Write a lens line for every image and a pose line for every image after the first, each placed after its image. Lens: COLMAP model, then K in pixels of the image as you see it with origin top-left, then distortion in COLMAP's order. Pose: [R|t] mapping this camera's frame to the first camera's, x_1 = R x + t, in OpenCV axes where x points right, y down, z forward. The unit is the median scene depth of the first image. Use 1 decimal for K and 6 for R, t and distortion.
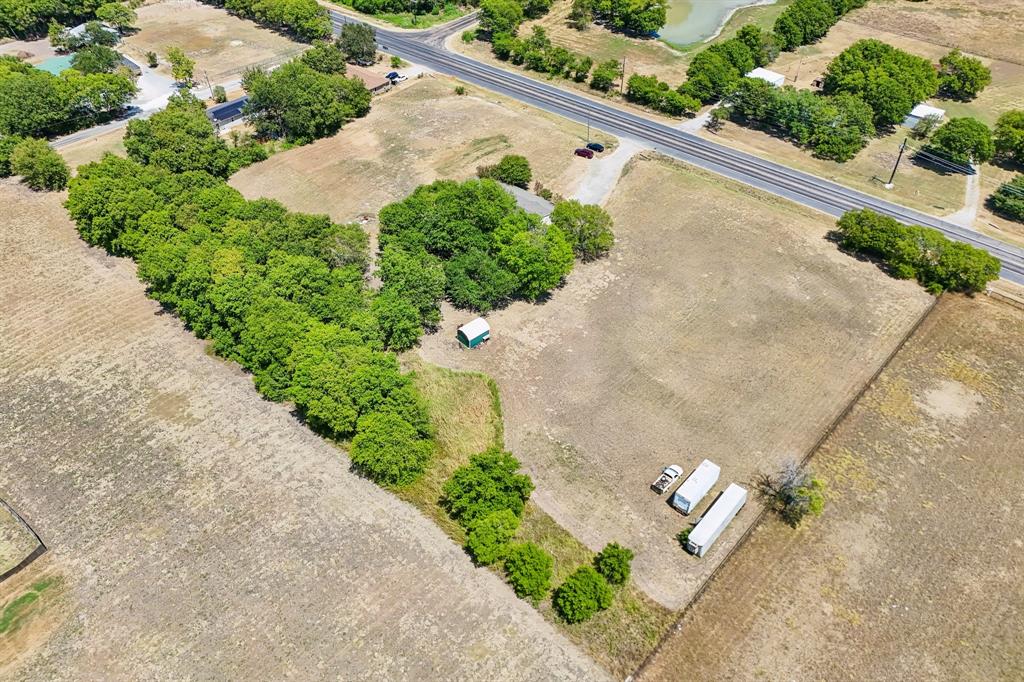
lens RADIAL K [[753.5, 0, 510.1], [0, 753.5, 340.8], [0, 0, 1]] dist [0.079559, -0.082434]
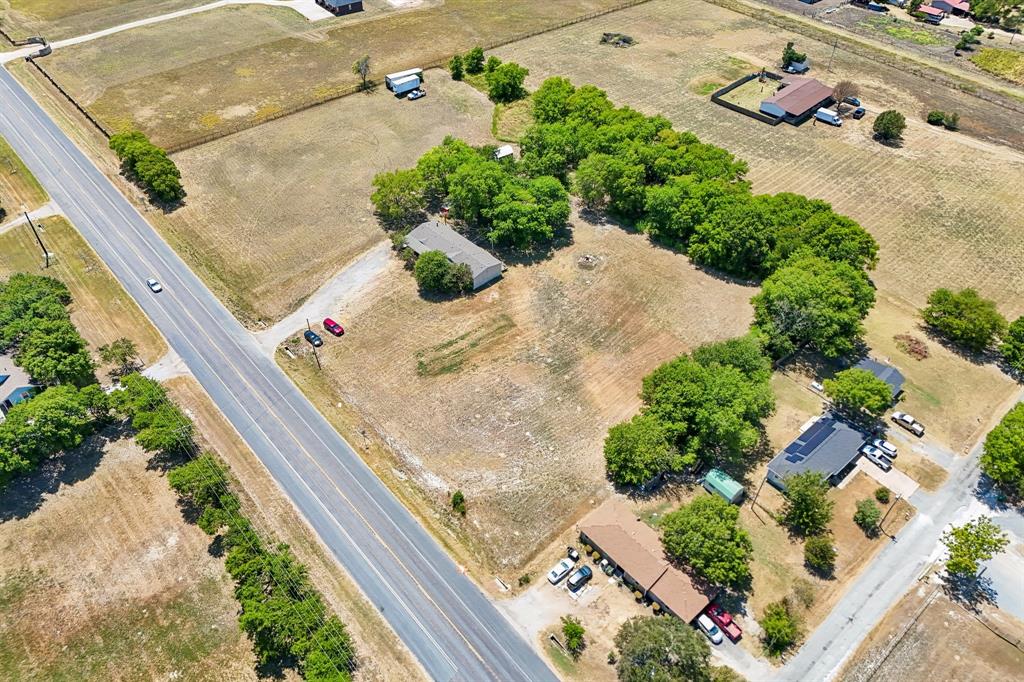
lens RADIAL K [[753.5, 0, 510.1], [0, 753.5, 340.8], [0, 0, 1]] dist [0.079559, -0.082434]
pose [[-0.991425, -0.097621, 0.086868, -0.182191], [0.079969, 0.072497, 0.994158, -1.157809], [-0.103348, 0.992580, -0.064068, 1.160012]]
